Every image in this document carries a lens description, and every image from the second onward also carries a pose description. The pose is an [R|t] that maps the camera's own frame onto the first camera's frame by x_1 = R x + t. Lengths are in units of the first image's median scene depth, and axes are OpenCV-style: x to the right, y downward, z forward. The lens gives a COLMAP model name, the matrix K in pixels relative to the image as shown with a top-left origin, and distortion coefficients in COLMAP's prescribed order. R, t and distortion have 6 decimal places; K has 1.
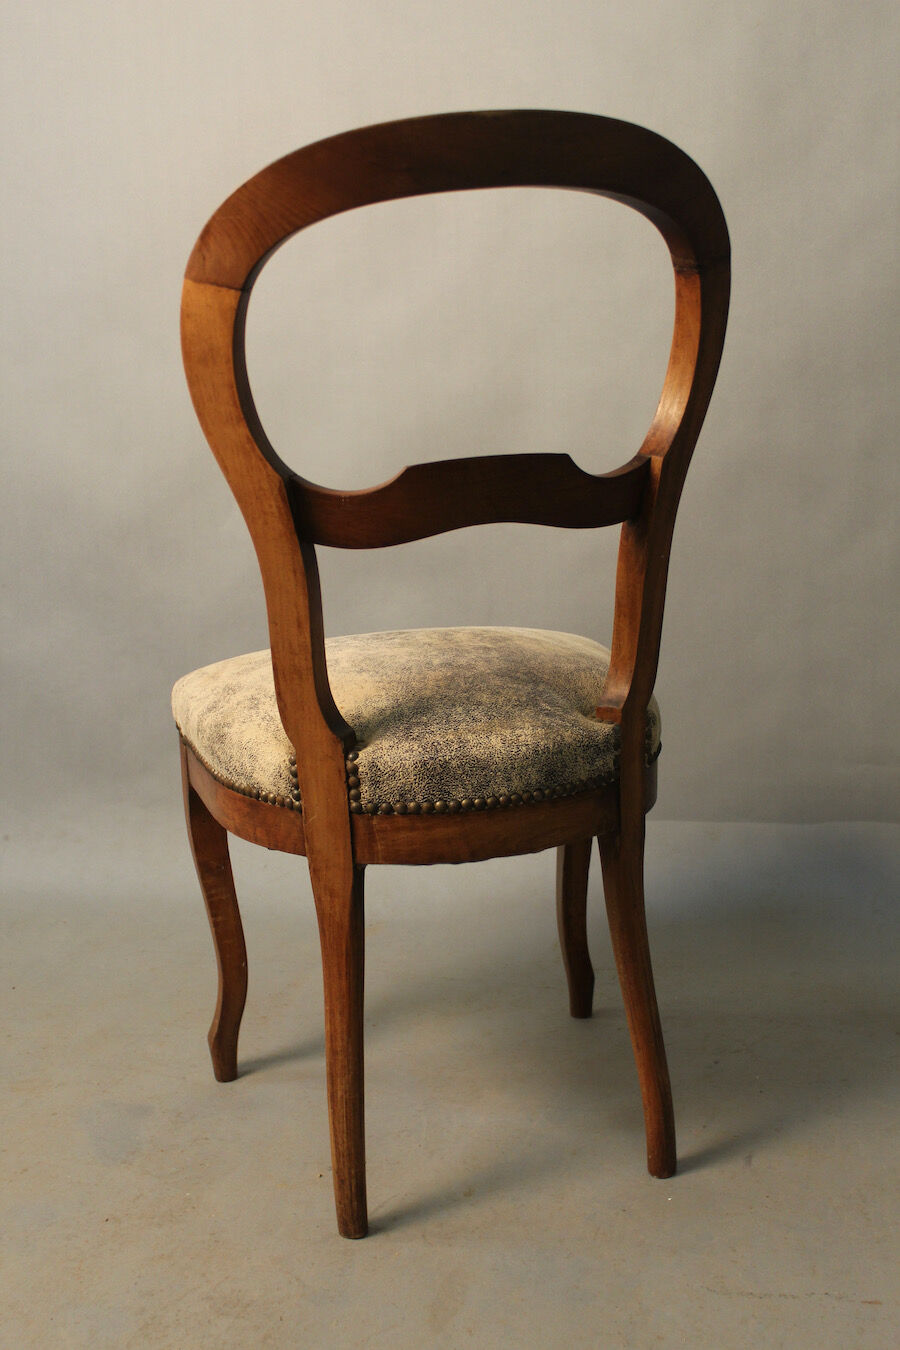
lens RADIAL K [[1622.6, 0, 447.5], [0, 1622.6, 671.3], [0, 0, 1]] dist [-0.032180, 0.000000]
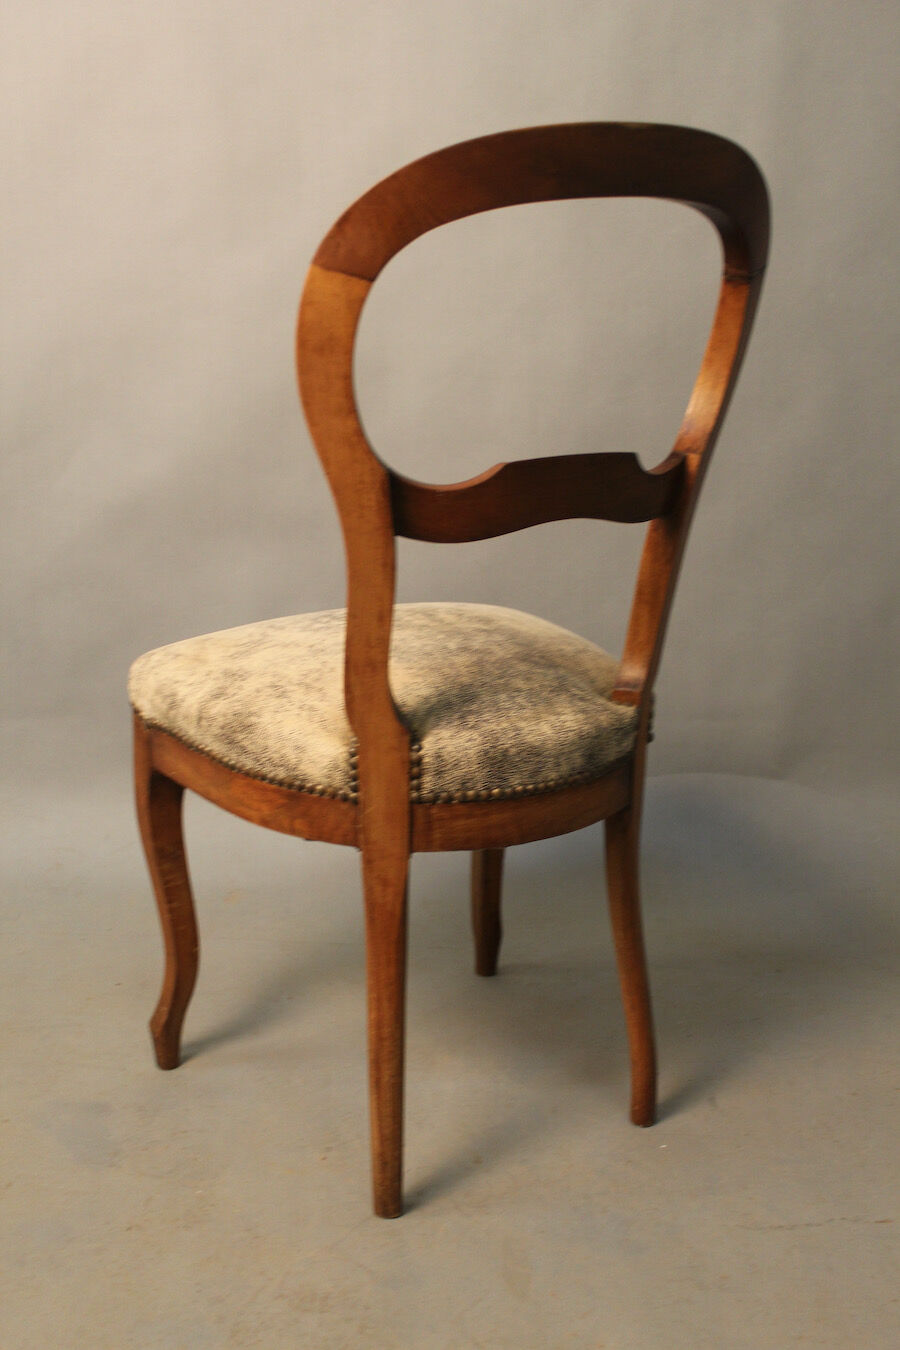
lens RADIAL K [[1622.6, 0, 448.7], [0, 1622.6, 669.2], [0, 0, 1]] dist [-0.032180, 0.000000]
pose [[0.950221, -0.014485, 0.311241, -0.345980], [-0.001803, 0.998647, 0.051980, -0.047112], [-0.311572, -0.049953, 0.948909, 0.044815]]
